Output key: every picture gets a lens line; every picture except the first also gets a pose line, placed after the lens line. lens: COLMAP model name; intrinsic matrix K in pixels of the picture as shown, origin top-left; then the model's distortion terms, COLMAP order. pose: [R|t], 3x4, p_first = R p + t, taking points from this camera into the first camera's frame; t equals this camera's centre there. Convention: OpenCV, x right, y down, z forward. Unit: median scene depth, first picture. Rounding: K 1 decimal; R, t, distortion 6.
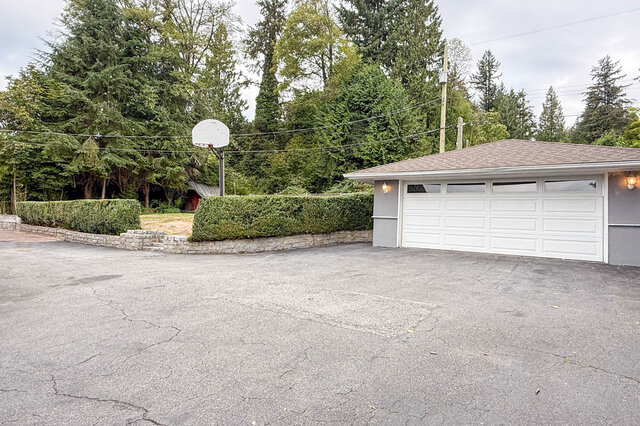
lens RADIAL K [[340.8, 0, 320.9], [0, 340.8, 201.7], [0, 0, 1]] dist [-0.001344, -0.000079]
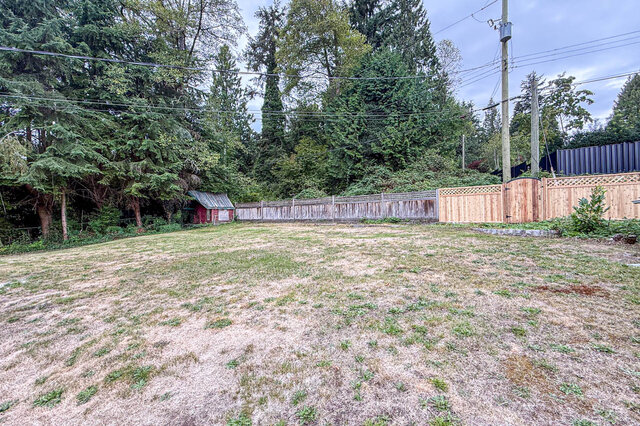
lens RADIAL K [[260.2, 0, 320.0], [0, 260.2, 213.0], [0, 0, 1]] dist [0.000840, 0.000141]
pose [[0.997917, -0.064246, 0.005840, -0.052898], [0.063854, 0.996589, 0.052273, -0.013270], [-0.009178, -0.051791, 0.998616, 0.264260]]
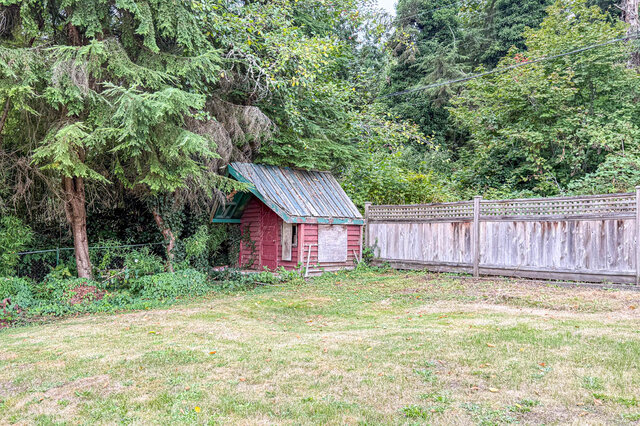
lens RADIAL K [[631.8, 0, 320.0], [0, 631.8, 213.0], [0, 0, 1]] dist [0.061149, -0.003162]
pose [[0.960774, -0.049181, -0.272938, -0.150010], [0.052837, 0.998585, 0.006056, -0.015438], [0.272254, -0.020239, 0.962013, 0.426753]]
